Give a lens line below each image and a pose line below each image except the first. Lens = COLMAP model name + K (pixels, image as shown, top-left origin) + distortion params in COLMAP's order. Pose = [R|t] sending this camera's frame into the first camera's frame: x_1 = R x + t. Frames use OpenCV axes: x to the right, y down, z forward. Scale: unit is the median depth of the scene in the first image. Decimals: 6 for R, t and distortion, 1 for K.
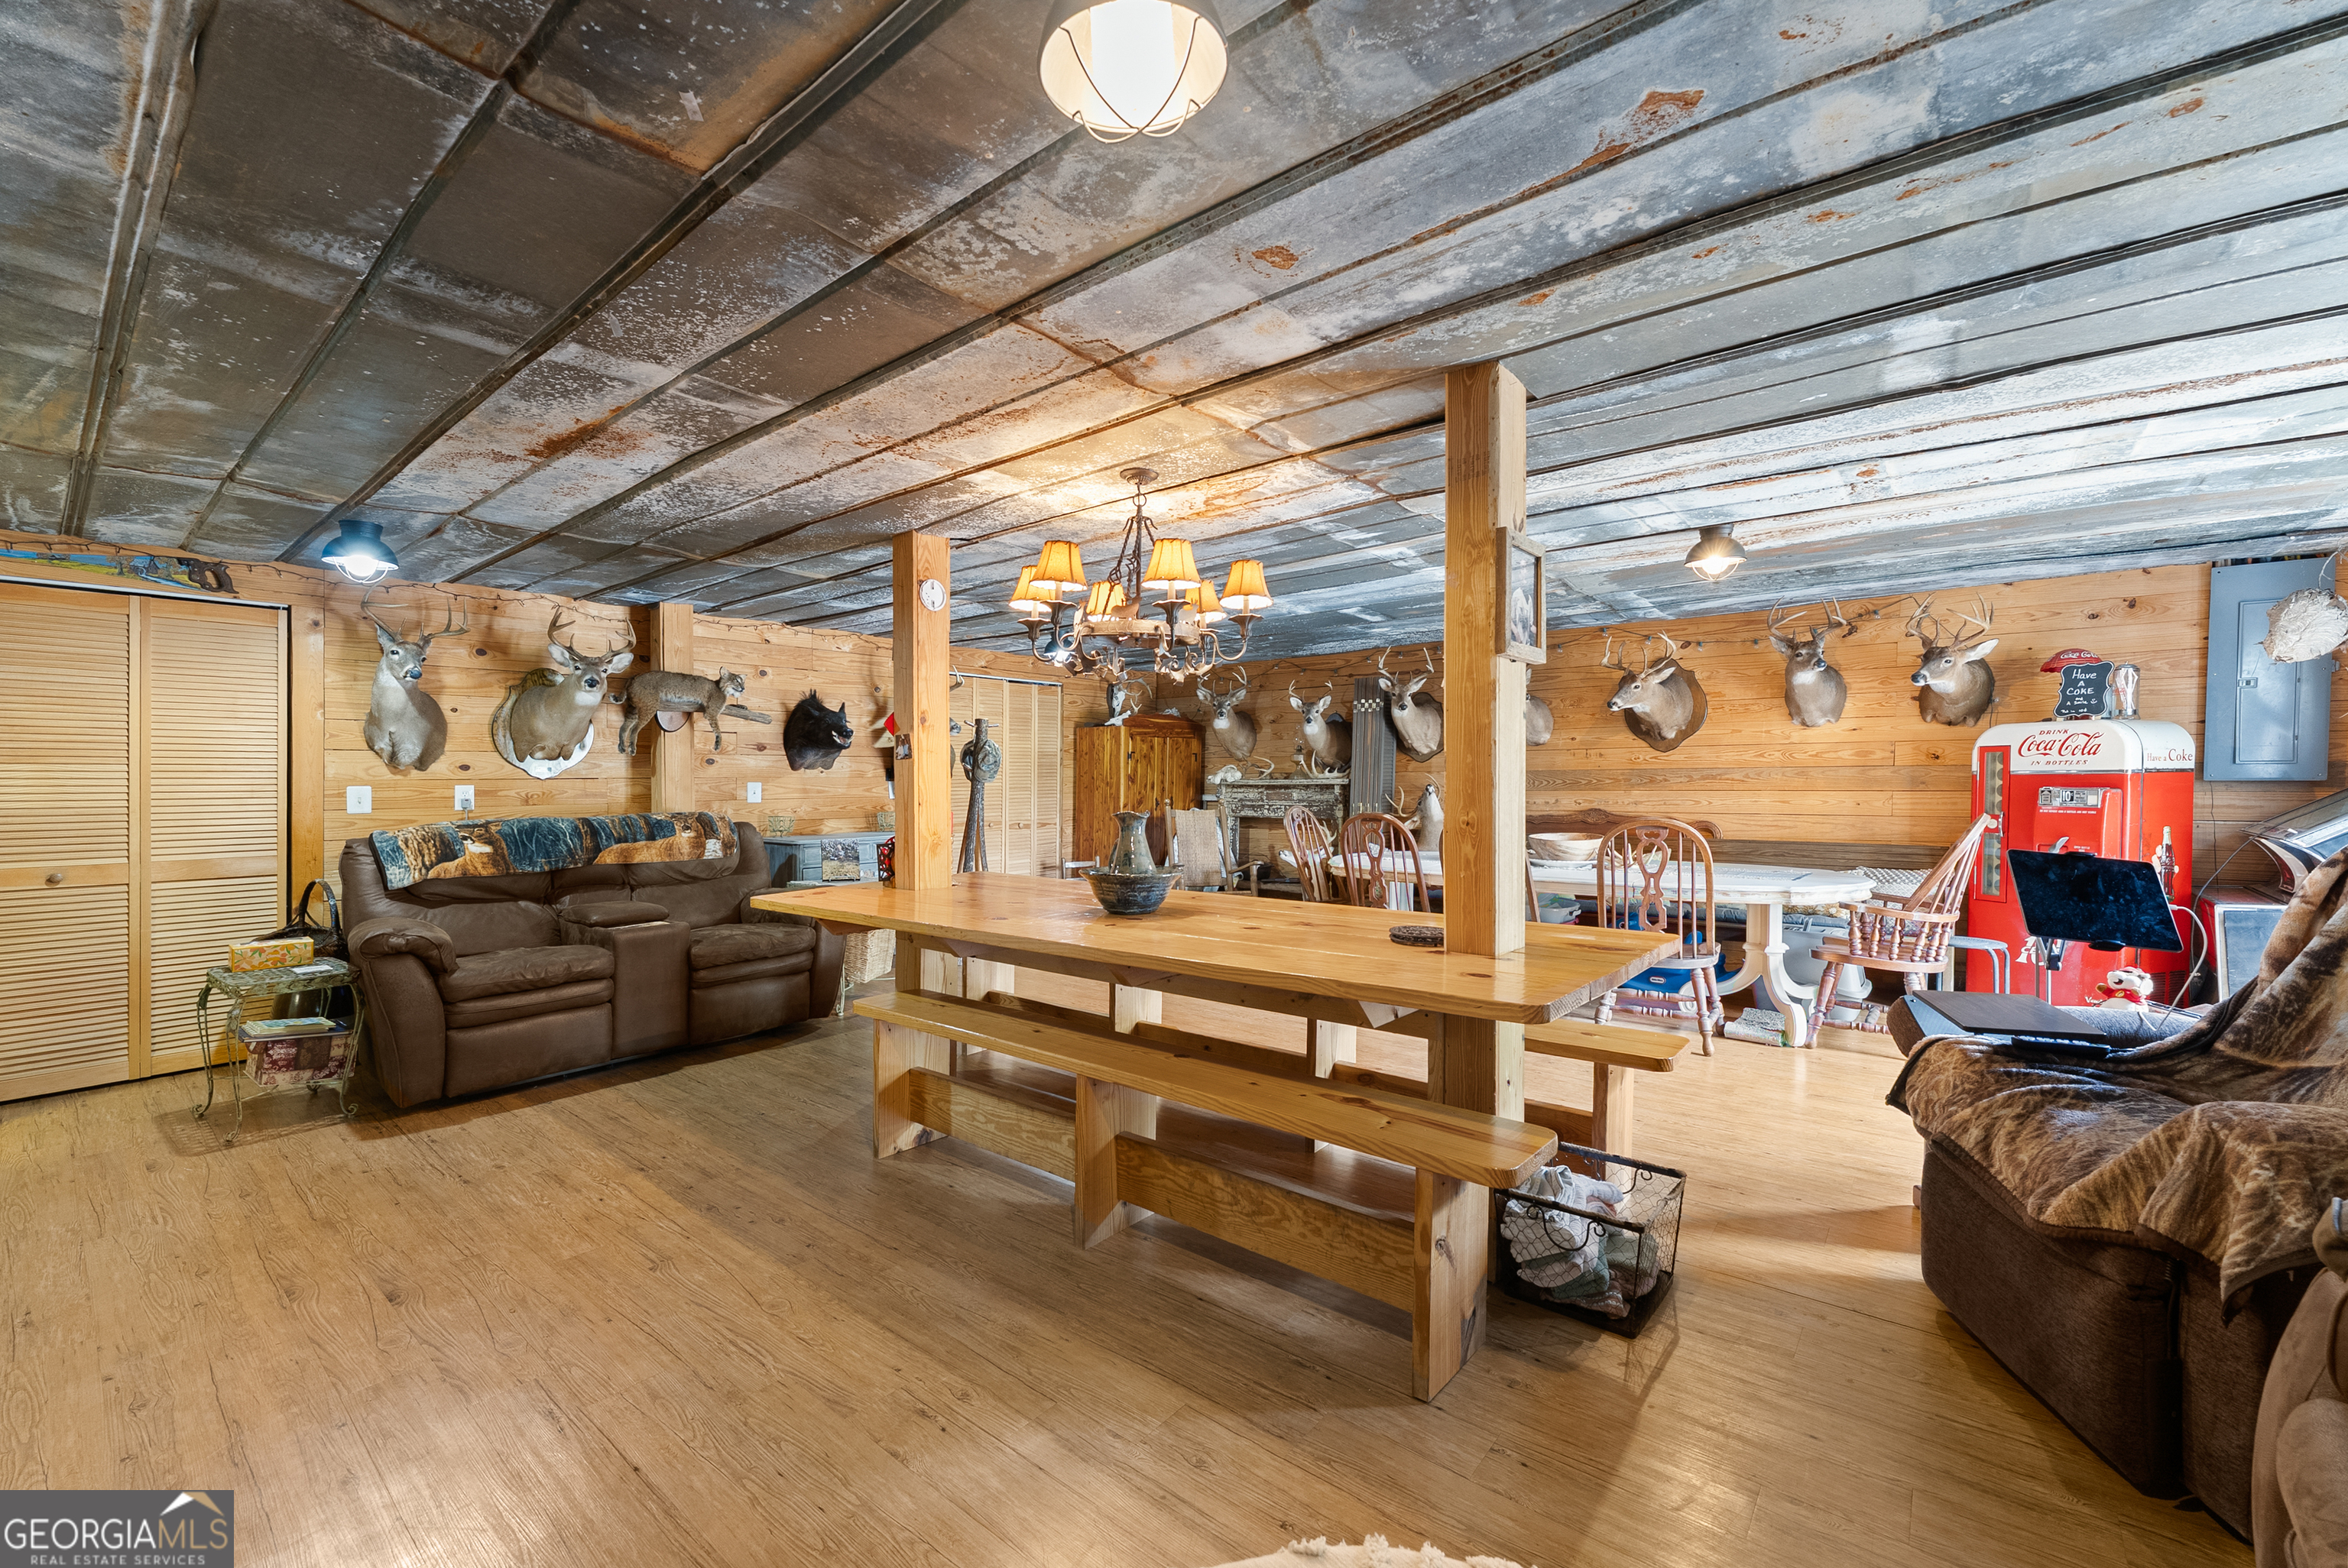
lens RADIAL K [[945.3, 0, 1174.0], [0, 945.3, 784.0], [0, 0, 1]] dist [0.001069, 0.000051]
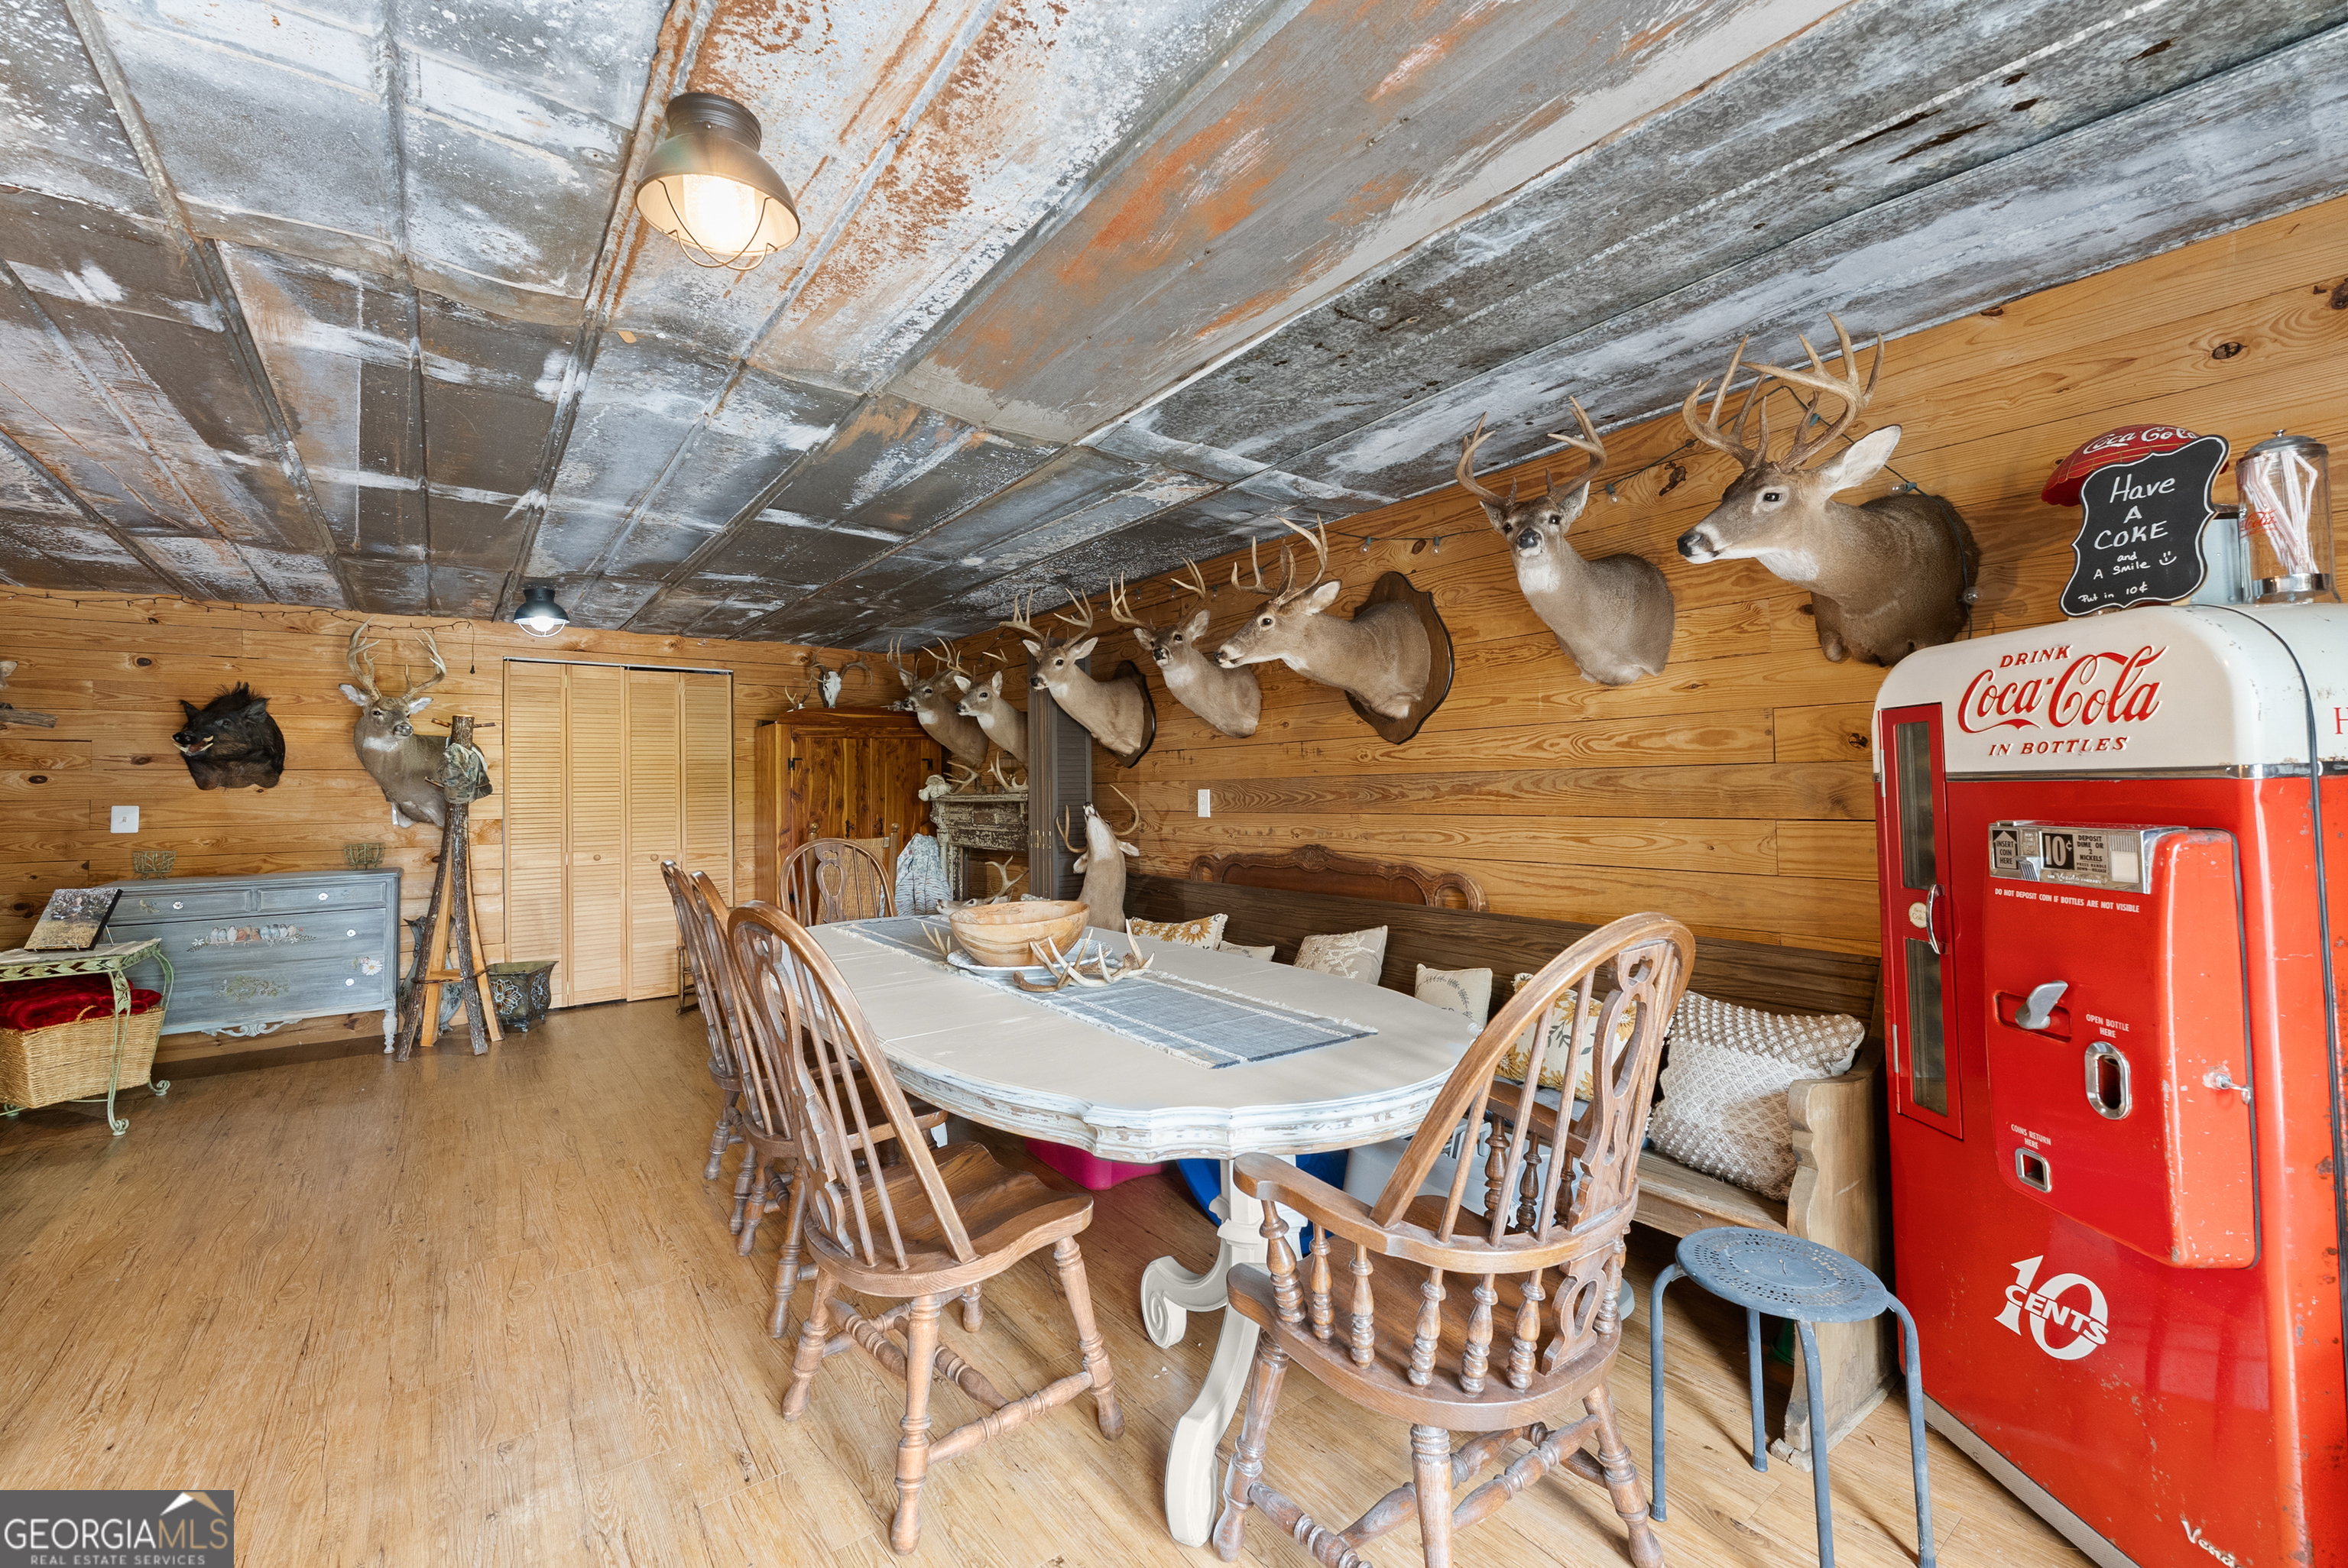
lens RADIAL K [[945.0, 0, 1168.0], [0, 945.0, 730.1], [0, 0, 1]] dist [-0.000127, -0.000087]
pose [[0.971079, -0.021735, -0.237765, 0.692197], [0.005896, 0.997727, -0.067127, -0.007618], [0.238684, 0.063784, 0.969000, 0.585633]]
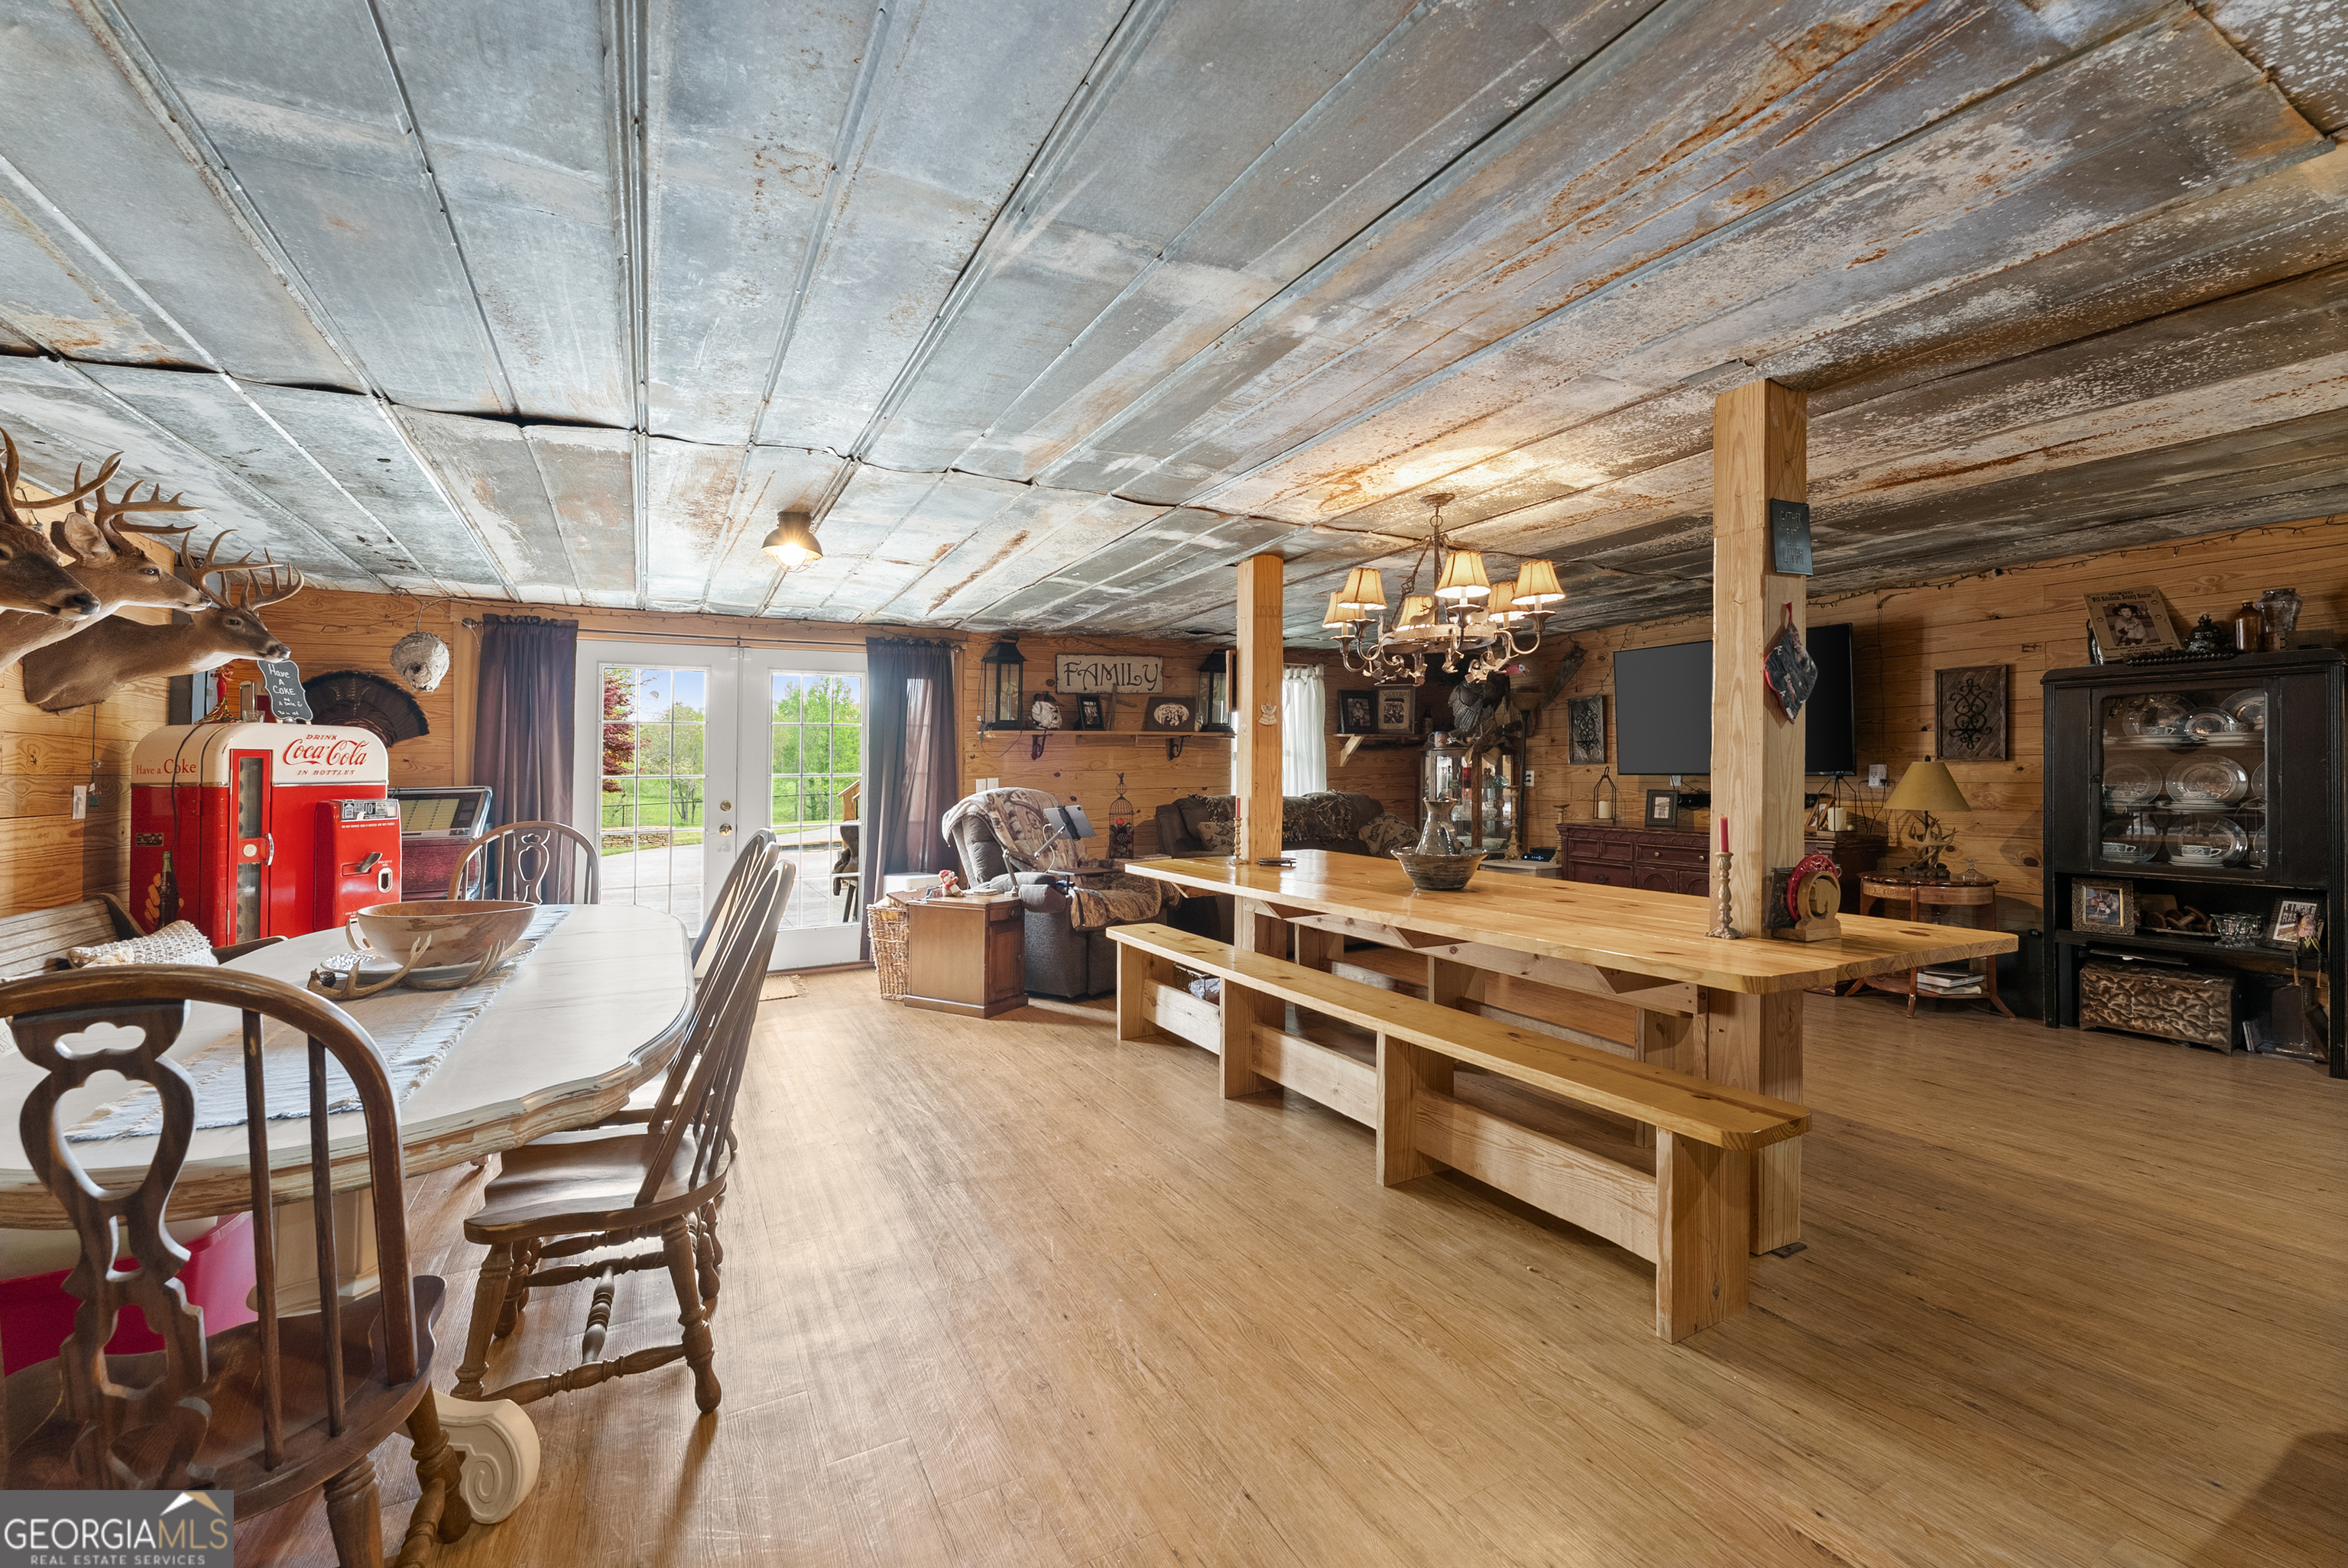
lens RADIAL K [[955.3, 0, 1132.1], [0, 955.3, 771.0], [0, 0, 1]] dist [-0.000930, 0.000086]
pose [[-0.909619, 0.019916, 0.414965, -0.116421], [0.022647, 0.999742, 0.001661, -0.008006], [-0.414825, 0.010909, -0.909836, 1.459716]]
